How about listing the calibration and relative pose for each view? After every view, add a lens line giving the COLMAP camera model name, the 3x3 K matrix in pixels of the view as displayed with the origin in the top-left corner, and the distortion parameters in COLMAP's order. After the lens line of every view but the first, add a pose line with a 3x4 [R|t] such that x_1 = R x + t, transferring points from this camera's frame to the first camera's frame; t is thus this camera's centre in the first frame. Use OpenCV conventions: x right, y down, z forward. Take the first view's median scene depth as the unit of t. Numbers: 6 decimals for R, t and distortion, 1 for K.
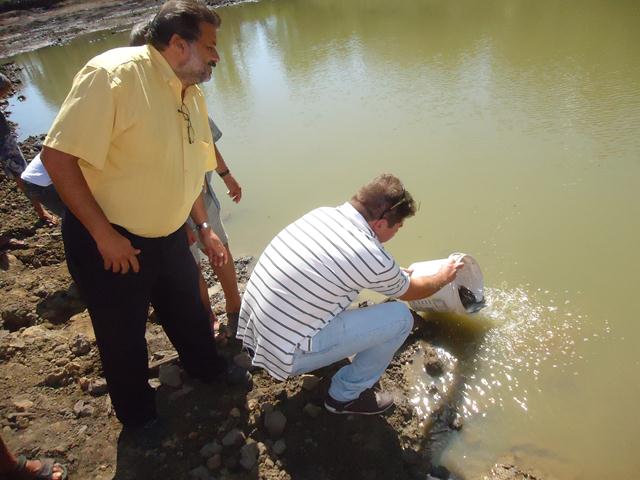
lens RADIAL K [[466.2, 0, 320.9], [0, 466.2, 239.2], [0, 0, 1]] dist [-0.002084, -0.004500]
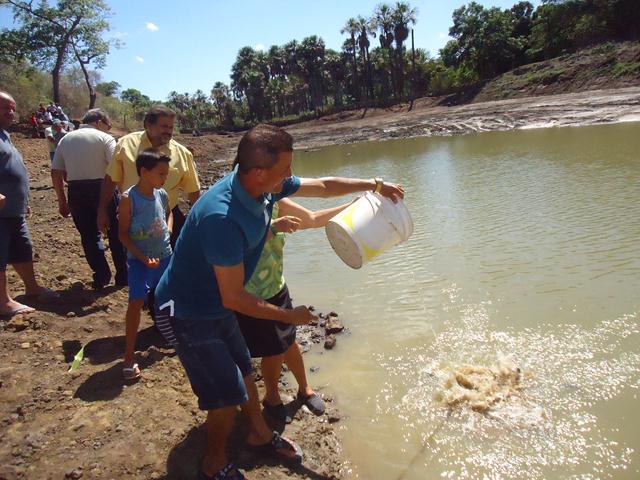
lens RADIAL K [[466.2, 0, 319.8], [0, 466.2, 240.5], [0, 0, 1]] dist [-0.002084, -0.004500]
pose [[0.921058, 0.148643, -0.359940, 0.242160], [-0.233281, 0.950696, -0.204343, 0.096410], [0.311819, 0.272179, 0.910323, -0.185267]]
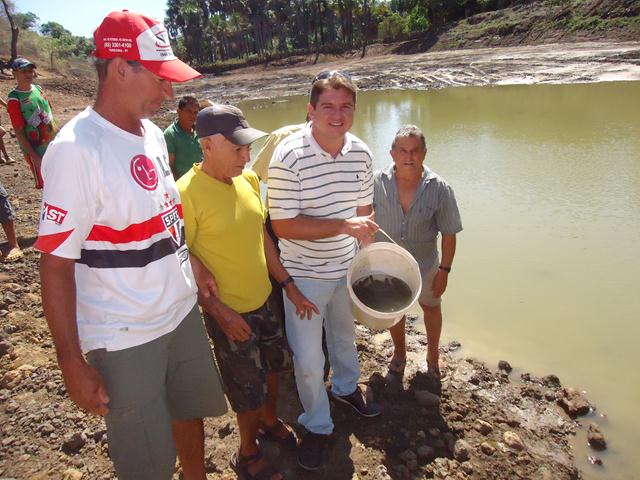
lens RADIAL K [[466.2, 0, 321.9], [0, 466.2, 239.5], [0, 0, 1]] dist [-0.002084, -0.004500]
pose [[0.960230, 0.169827, -0.221622, -0.074827], [-0.201539, 0.970921, -0.129206, 0.025518], [0.193235, 0.168733, 0.966535, -0.095219]]
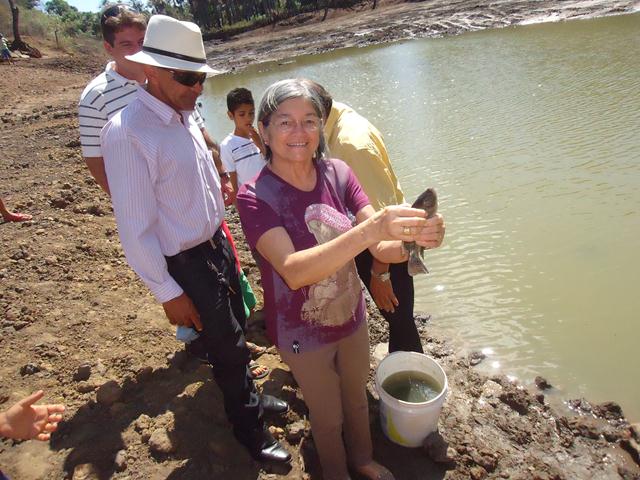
lens RADIAL K [[466.2, 0, 320.9], [0, 466.2, 240.9], [0, 0, 1]] dist [-0.002084, -0.004500]
pose [[0.956891, 0.130799, -0.259327, -0.066515], [-0.146128, 0.988430, -0.040652, -0.019161], [0.251009, 0.076794, 0.964934, 0.018099]]
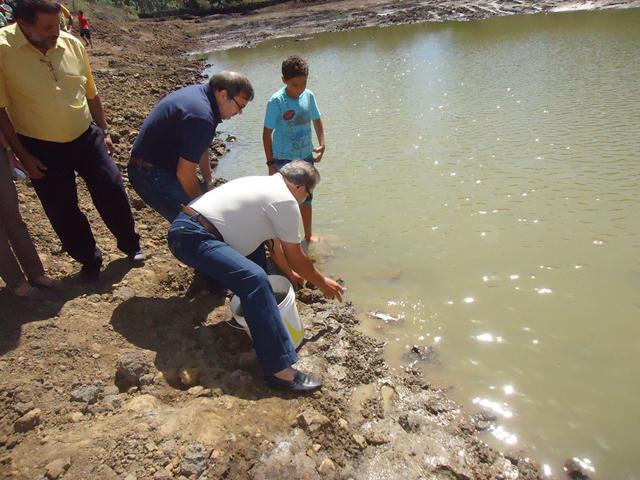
lens RADIAL K [[466.2, 0, 320.5], [0, 466.2, 242.1], [0, 0, 1]] dist [-0.002084, -0.004500]
pose [[0.940865, 0.201013, -0.272702, -0.069927], [-0.208819, 0.977954, 0.000408, -0.044405], [0.266772, 0.056562, 0.962099, 0.122752]]
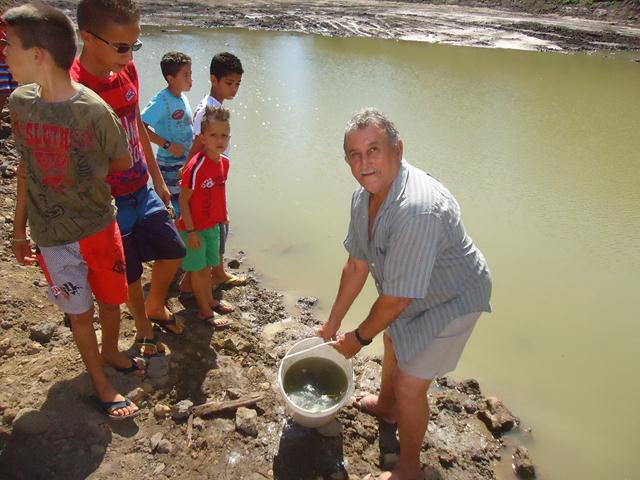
lens RADIAL K [[466.2, 0, 321.8], [0, 466.2, 239.7], [0, 0, 1]] dist [-0.002084, -0.004500]
pose [[0.976230, 0.216270, 0.014241, -0.088006], [-0.214800, 0.974178, -0.069563, -0.007686], [-0.028918, 0.064851, 0.997476, 0.017053]]
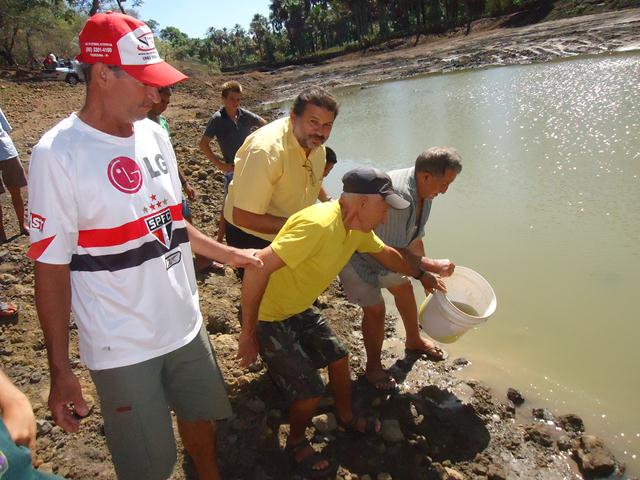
lens RADIAL K [[466.2, 0, 319.6], [0, 466.2, 239.2], [0, 0, 1]] dist [-0.002084, -0.004500]
pose [[0.886854, 0.183779, -0.423928, 0.014963], [-0.228501, 0.971892, -0.056693, -0.012029], [0.401593, 0.147146, 0.903920, 0.001117]]
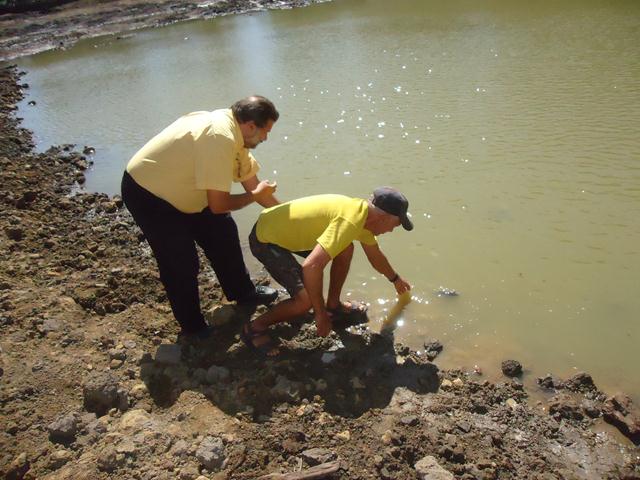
lens RADIAL K [[466.2, 0, 322.5], [0, 466.2, 239.8], [0, 0, 1]] dist [-0.002084, -0.004500]
pose [[0.999638, 0.015139, 0.022235, -0.122076], [-0.014718, 0.999712, -0.018964, -0.030955], [-0.022516, 0.018630, 0.999573, 0.084602]]
